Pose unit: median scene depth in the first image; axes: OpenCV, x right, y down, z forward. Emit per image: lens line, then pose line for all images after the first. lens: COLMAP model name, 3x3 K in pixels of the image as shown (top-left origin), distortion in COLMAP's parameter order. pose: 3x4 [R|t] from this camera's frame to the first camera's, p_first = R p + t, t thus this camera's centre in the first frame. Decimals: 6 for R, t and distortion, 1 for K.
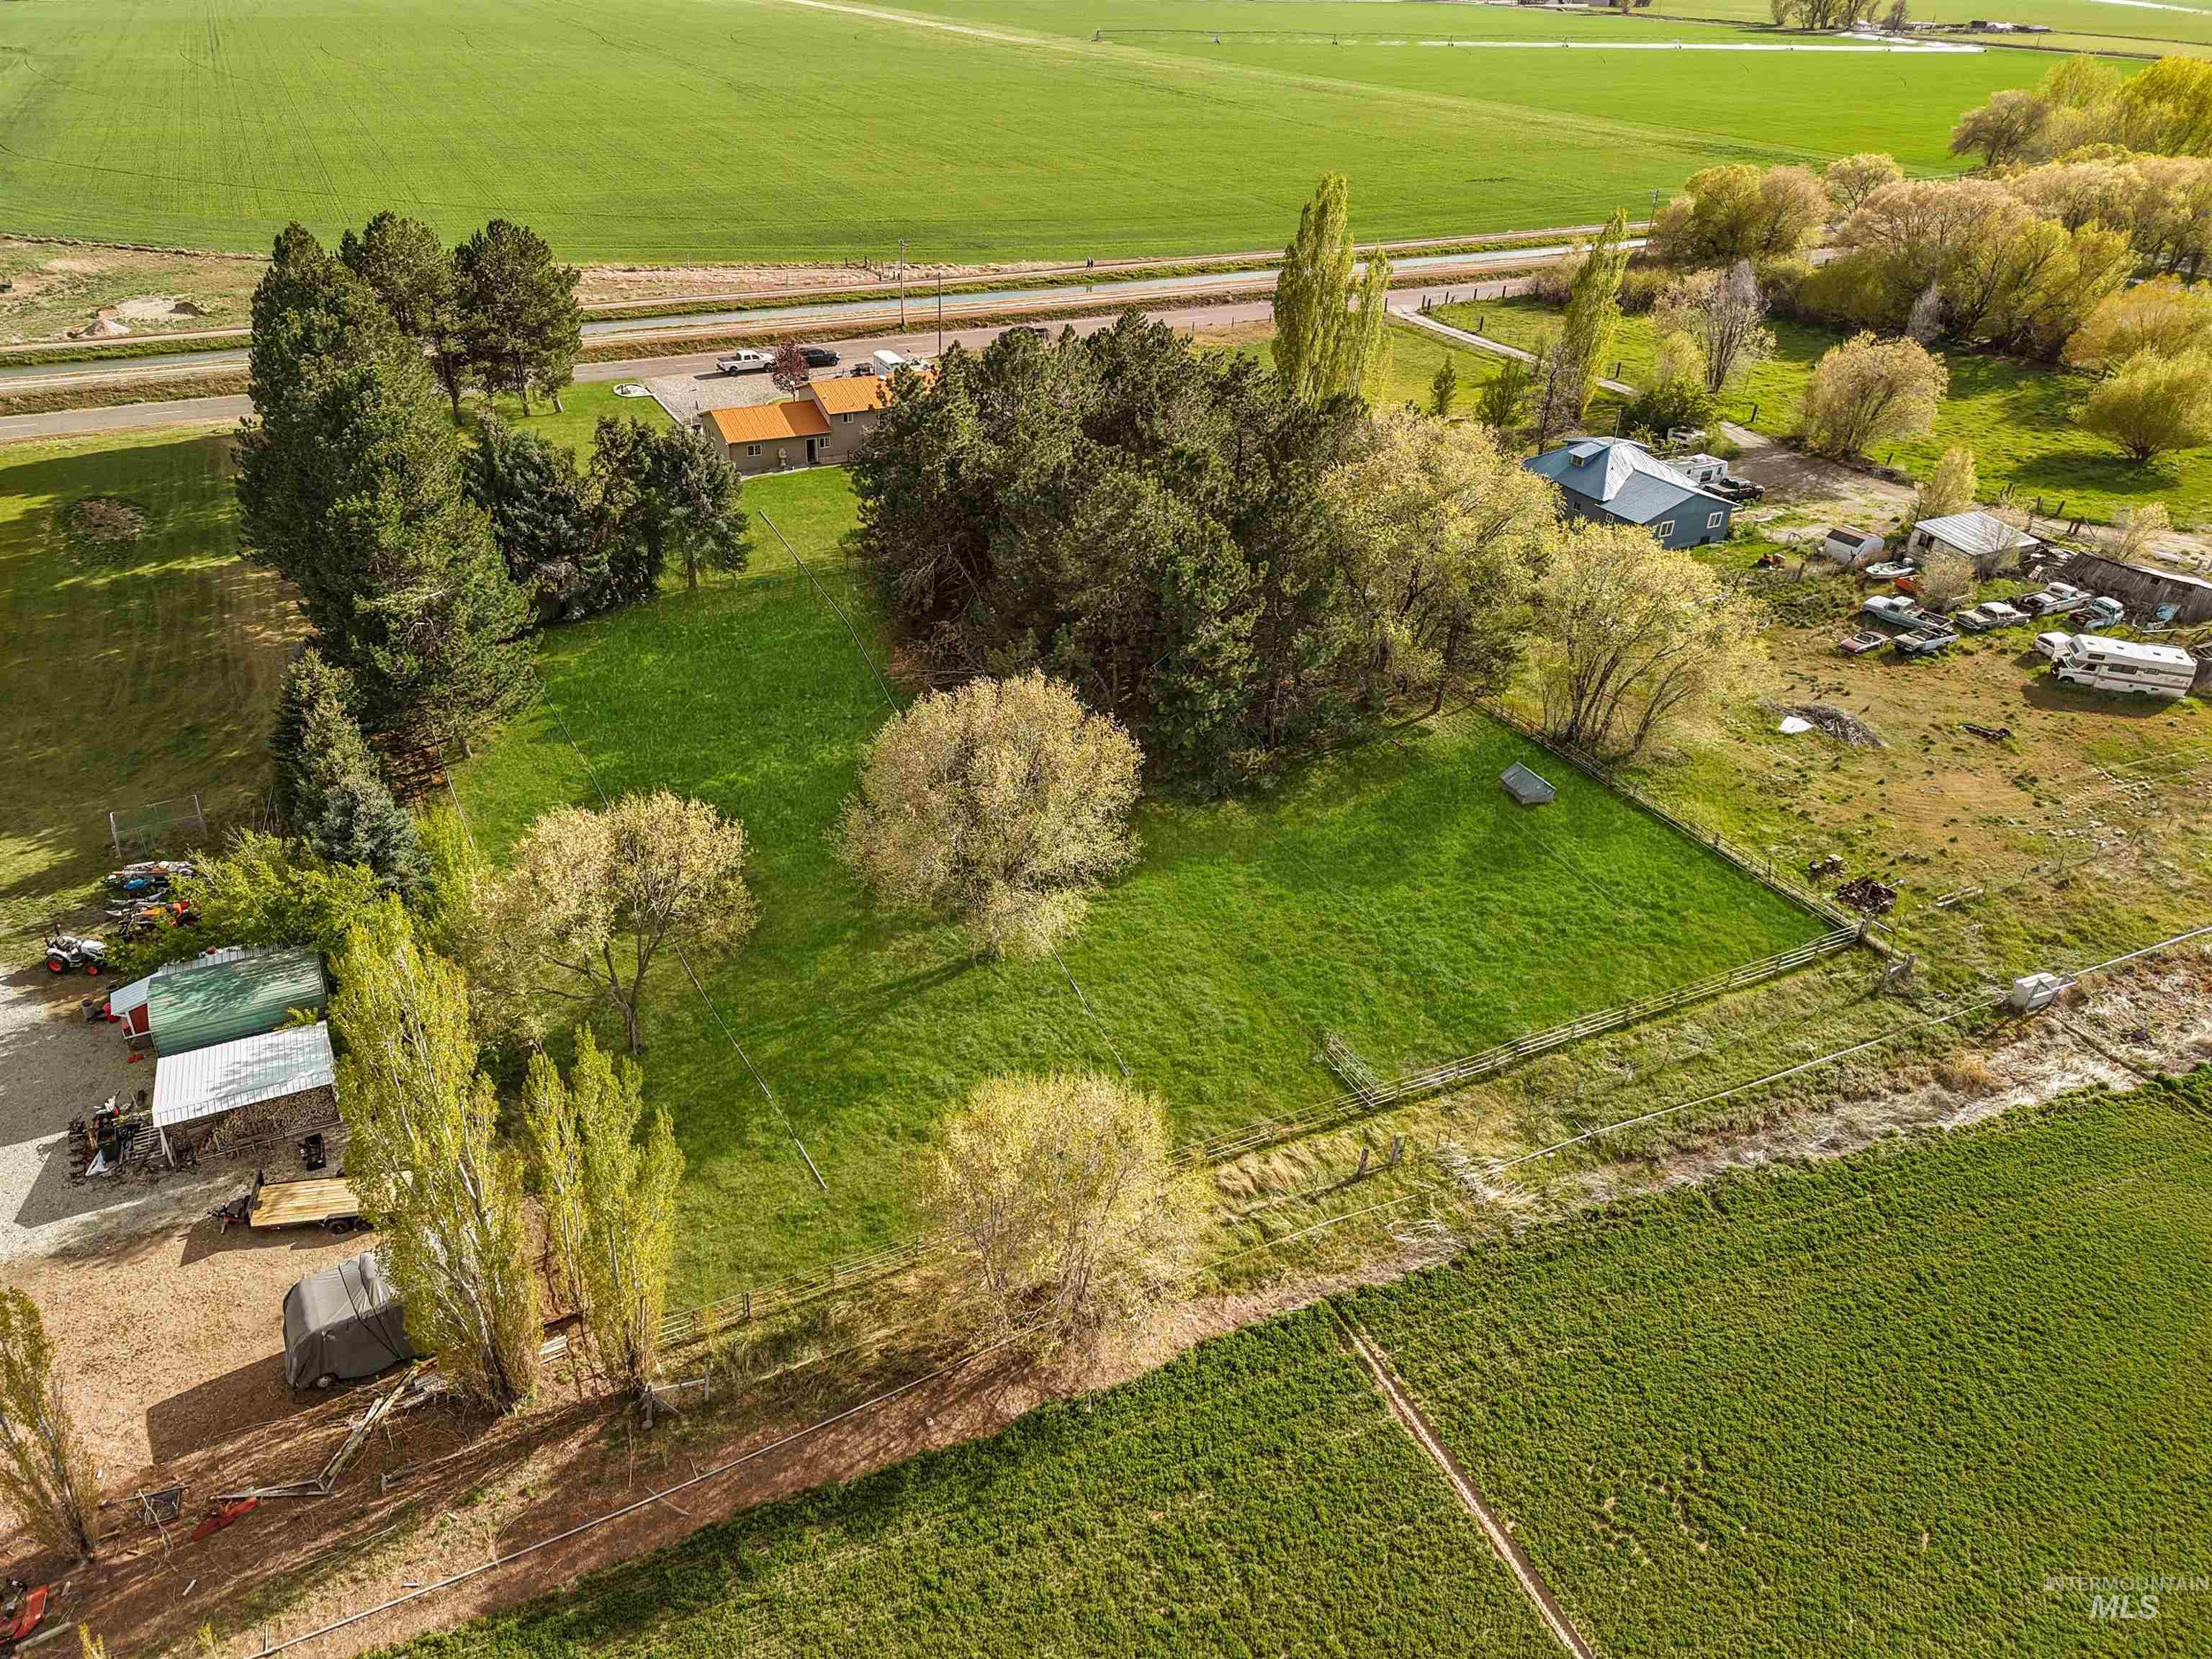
lens RADIAL K [[1527.4, 0, 1010.7], [0, 1527.4, 778.5], [0, 0, 1]] dist [0.012358, -0.006383]
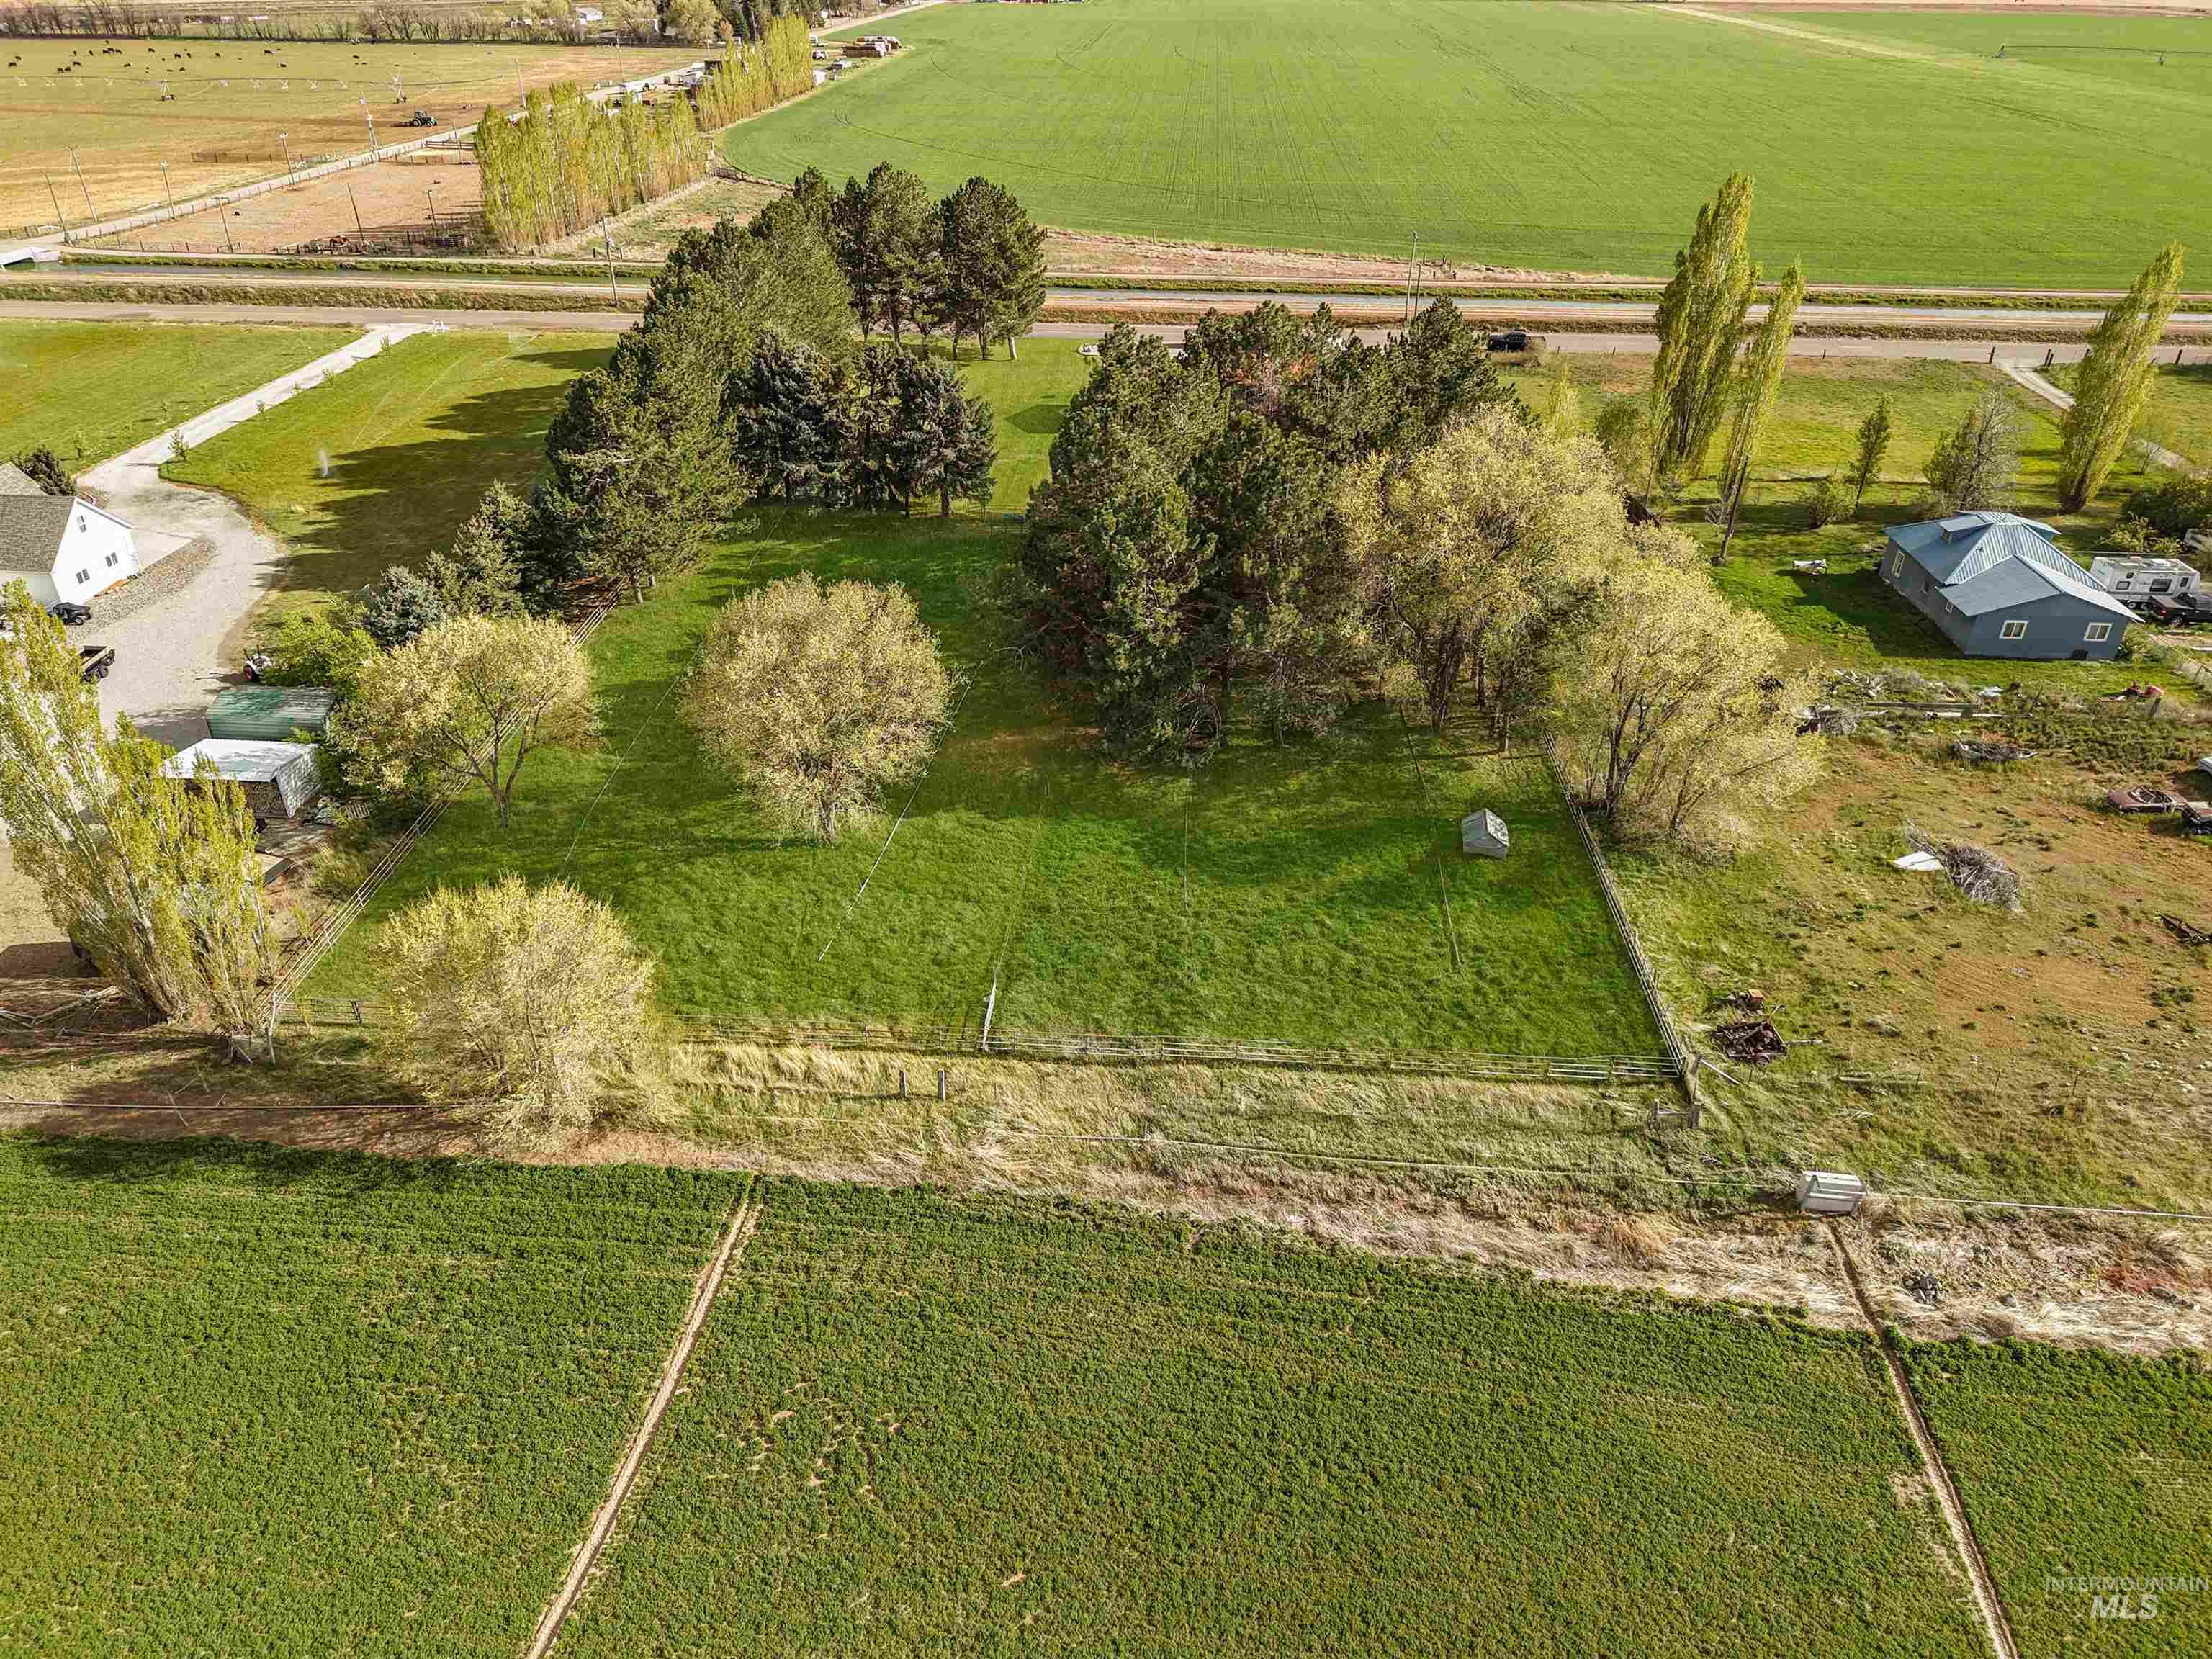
lens RADIAL K [[1499.0, 0, 1099.0], [0, 1499.0, 832.6], [0, 0, 1]] dist [0.021239, -0.017825]
pose [[0.876008, 0.240373, -0.418127, 0.554661], [-0.228997, 0.970294, 0.078038, -0.015312], [0.424465, 0.027388, 0.905030, 0.111955]]
